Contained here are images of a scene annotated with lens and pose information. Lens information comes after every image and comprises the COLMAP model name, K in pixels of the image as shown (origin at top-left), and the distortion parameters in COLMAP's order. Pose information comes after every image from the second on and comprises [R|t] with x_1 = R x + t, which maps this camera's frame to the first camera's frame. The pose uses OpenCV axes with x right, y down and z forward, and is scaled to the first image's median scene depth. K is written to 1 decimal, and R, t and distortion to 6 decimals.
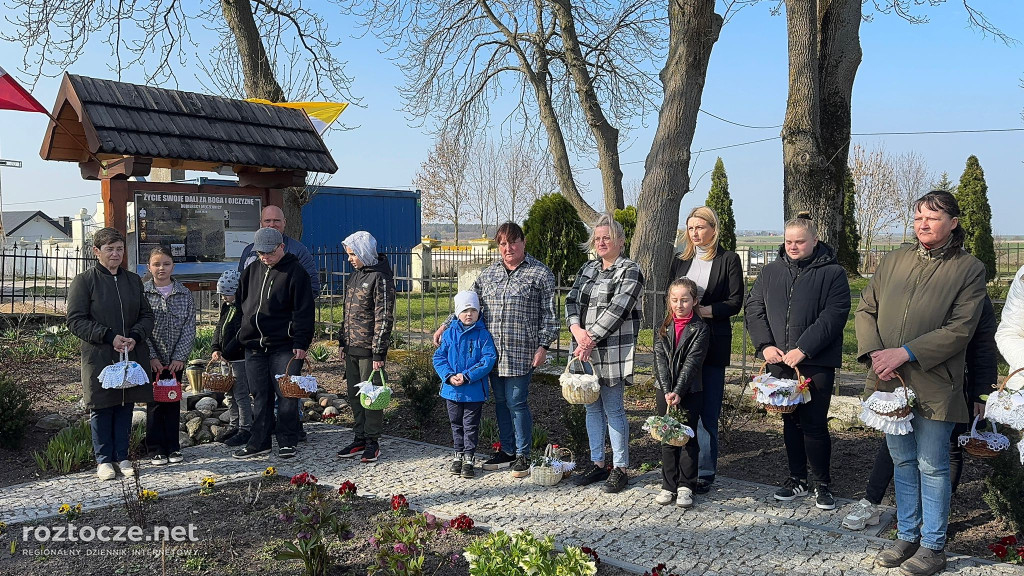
lens RADIAL K [[824.0, 0, 513.7], [0, 824.0, 289.2], [0, 0, 1]] dist [0.065633, -0.094422]
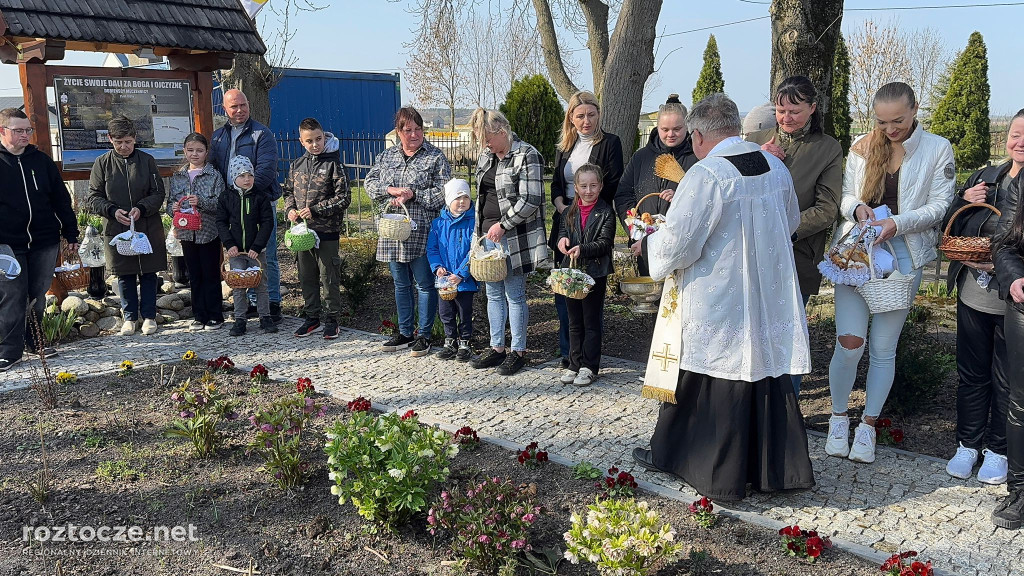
lens RADIAL K [[824.0, 0, 504.5], [0, 824.0, 298.0], [0, 0, 1]] dist [0.065633, -0.094422]
pose [[0.999760, -0.000314, -0.021895, 0.096706], [0.003513, 0.989244, 0.146231, -0.000144], [0.021614, -0.146272, 0.989008, 0.000507]]
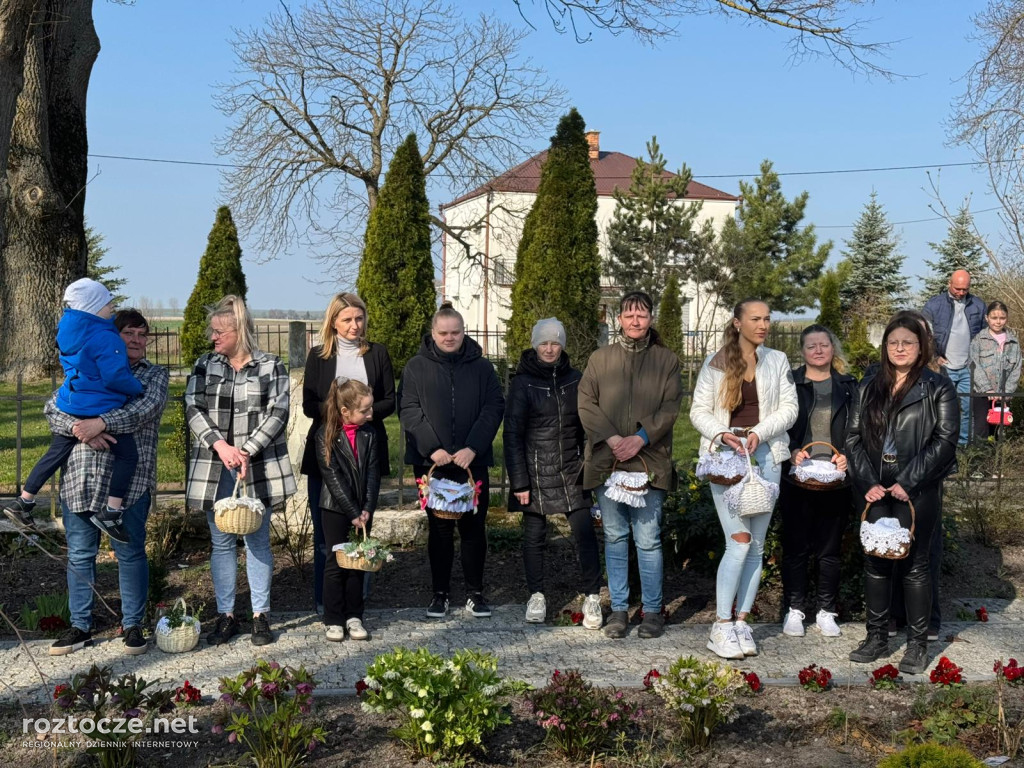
lens RADIAL K [[1365.7, 0, 512.4], [0, 1365.7, 388.1], [0, 0, 1]] dist [0.072322, 0.000000]
pose [[0.691341, -0.022530, 0.722178, -0.478922], [0.025857, 0.999645, 0.006434, -0.002613], [-0.722066, 0.014226, 0.691678, -0.070870]]
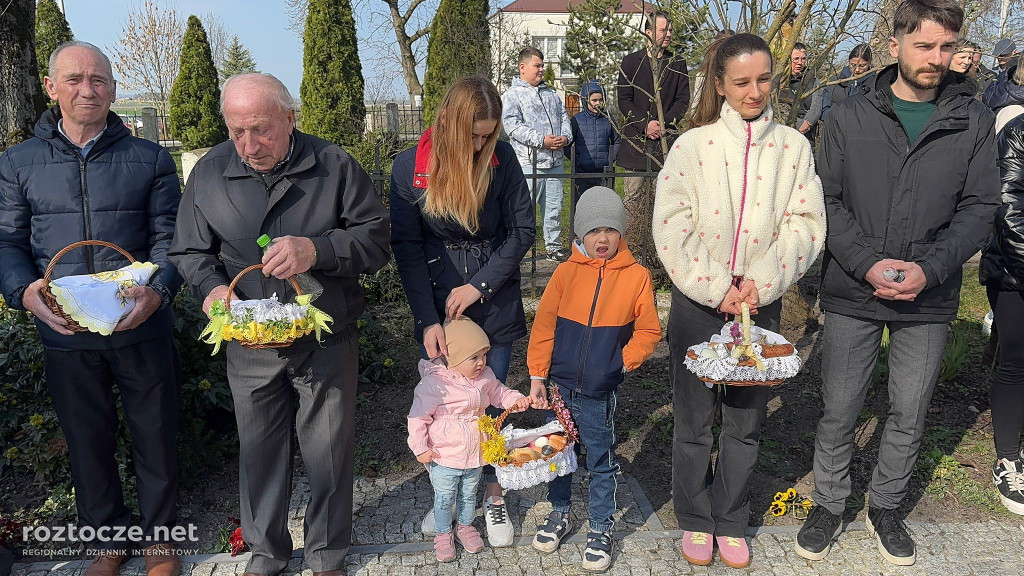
lens RADIAL K [[824.0, 0, 517.6], [0, 824.0, 298.9], [0, 0, 1]] dist [0.065633, -0.094422]
pose [[0.730970, -0.158196, 0.663820, 0.405241], [0.043667, 0.981608, 0.185845, -0.000377], [-0.681011, -0.106860, 0.724434, 0.019578]]
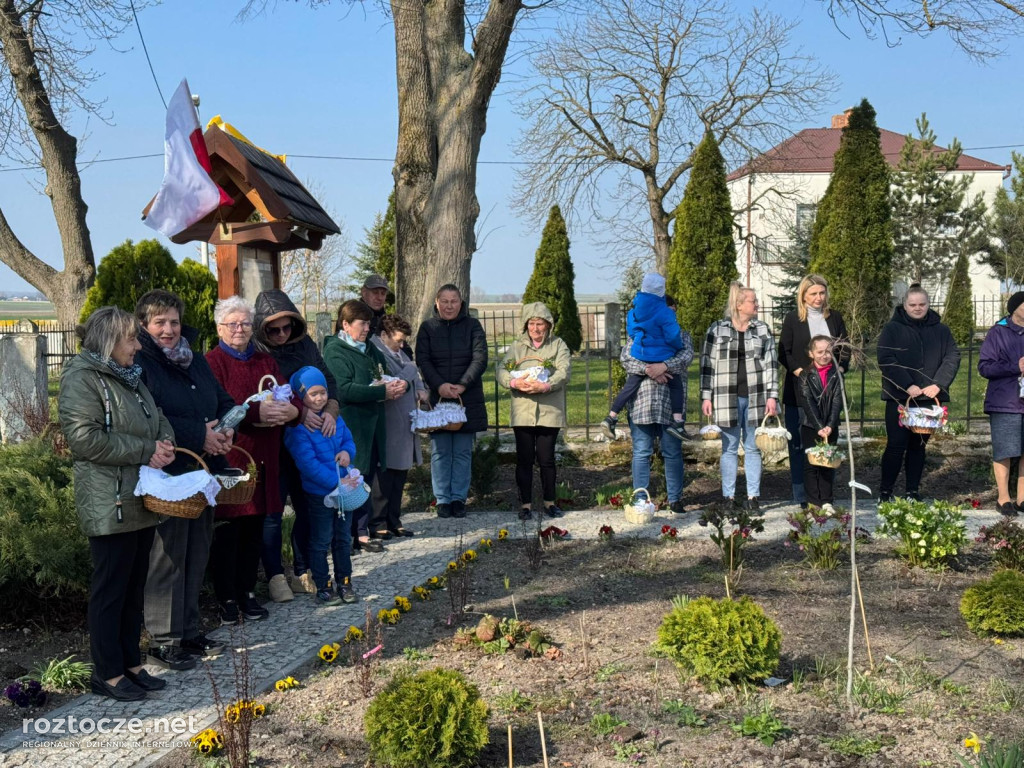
lens RADIAL K [[1365.7, 0, 505.8], [0, 1365.7, 379.9], [0, 0, 1]] dist [0.072322, 0.000000]
pose [[0.806845, -0.041711, 0.589288, -0.955844], [0.046558, 0.998891, 0.006958, 0.016050], [-0.588925, 0.021822, 0.807893, -0.272029]]
